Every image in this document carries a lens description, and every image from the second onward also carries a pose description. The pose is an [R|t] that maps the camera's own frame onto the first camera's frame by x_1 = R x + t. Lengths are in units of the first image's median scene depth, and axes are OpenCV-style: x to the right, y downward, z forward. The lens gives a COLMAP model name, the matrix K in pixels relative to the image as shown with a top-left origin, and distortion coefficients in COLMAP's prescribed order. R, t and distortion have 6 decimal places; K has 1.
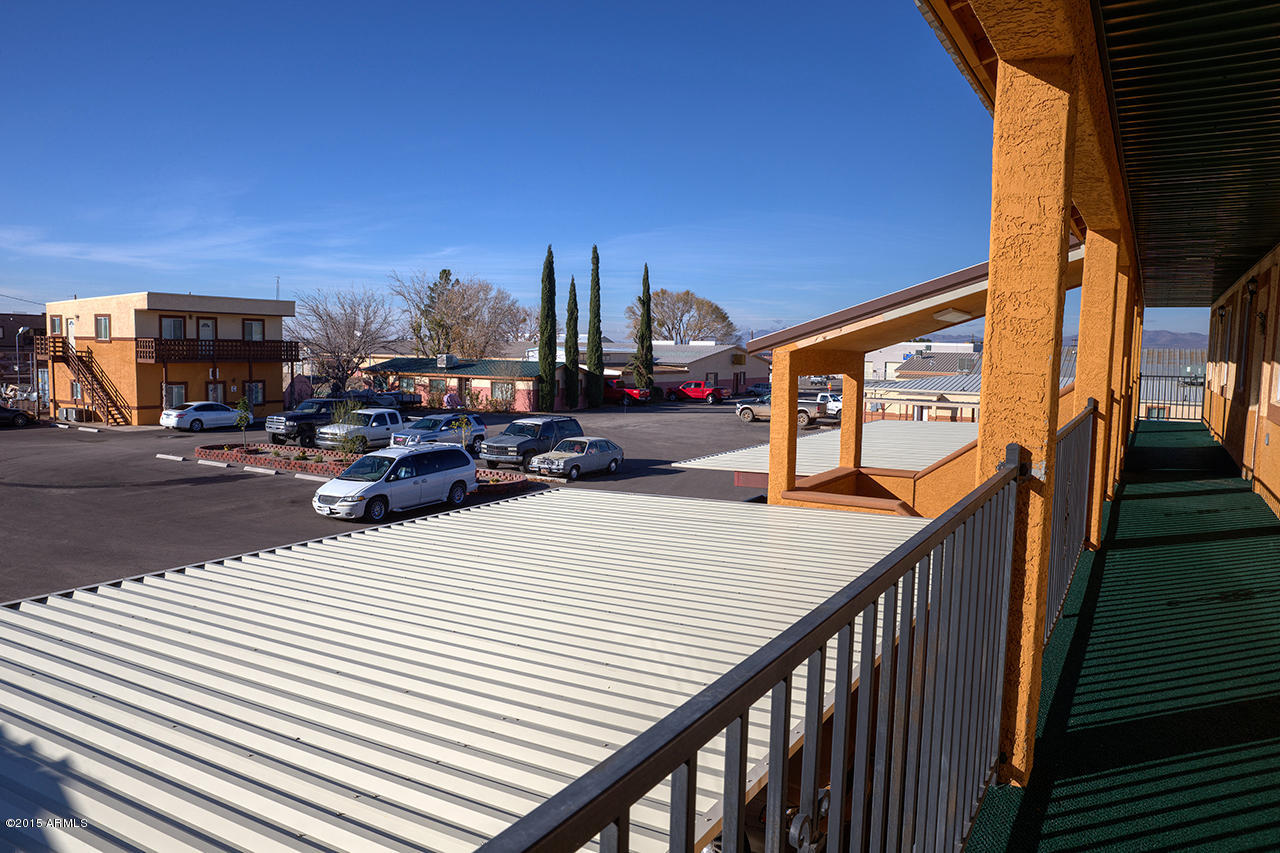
lens RADIAL K [[884.5, 0, 640.2], [0, 884.5, 430.3], [0, 0, 1]] dist [-0.006068, -0.001237]
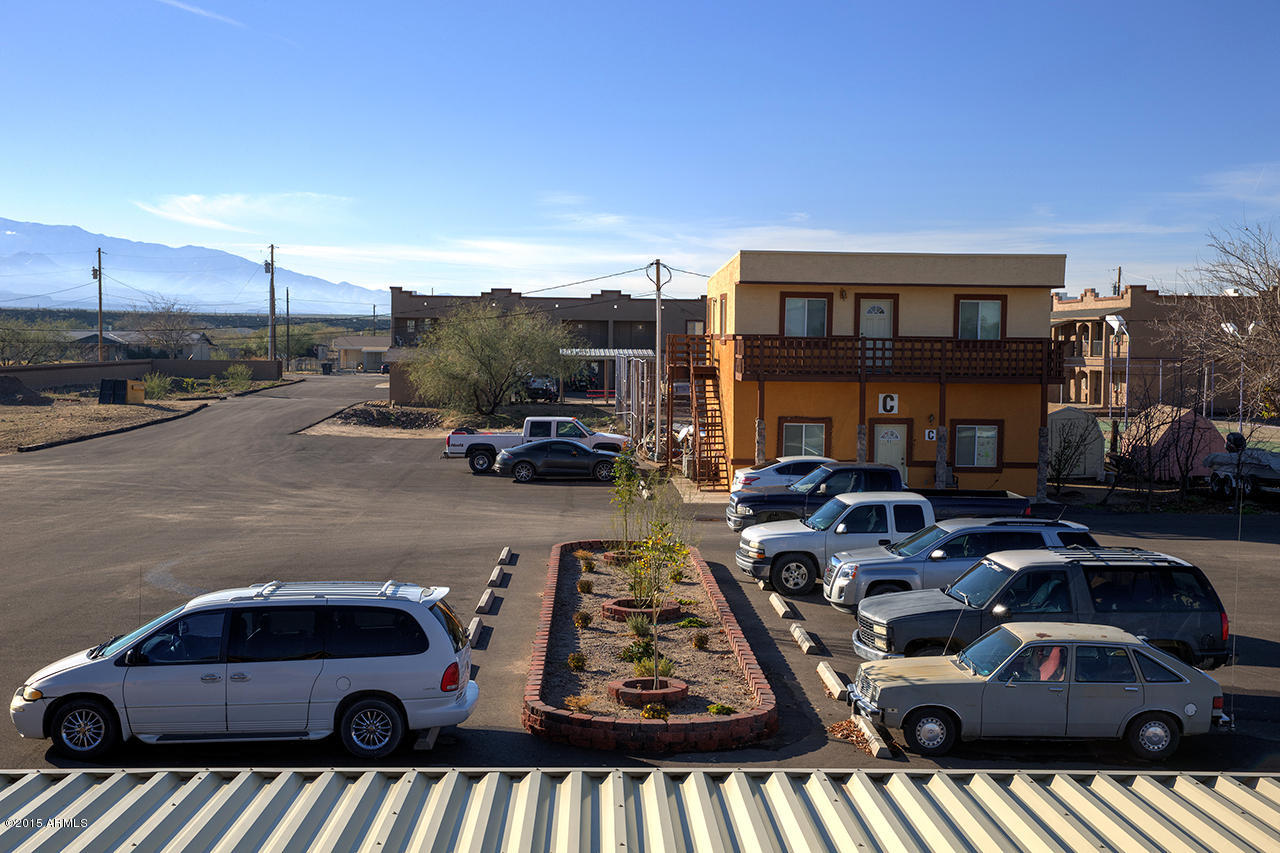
lens RADIAL K [[1619.5, 0, 644.1], [0, 1619.5, 422.3], [0, 0, 1]] dist [0.076420, 0.000000]
pose [[0.542358, 0.032297, -0.839526, 0.232977], [-0.078920, 0.996801, -0.012637, -0.030908], [0.836432, 0.073109, 0.543172, 0.379409]]
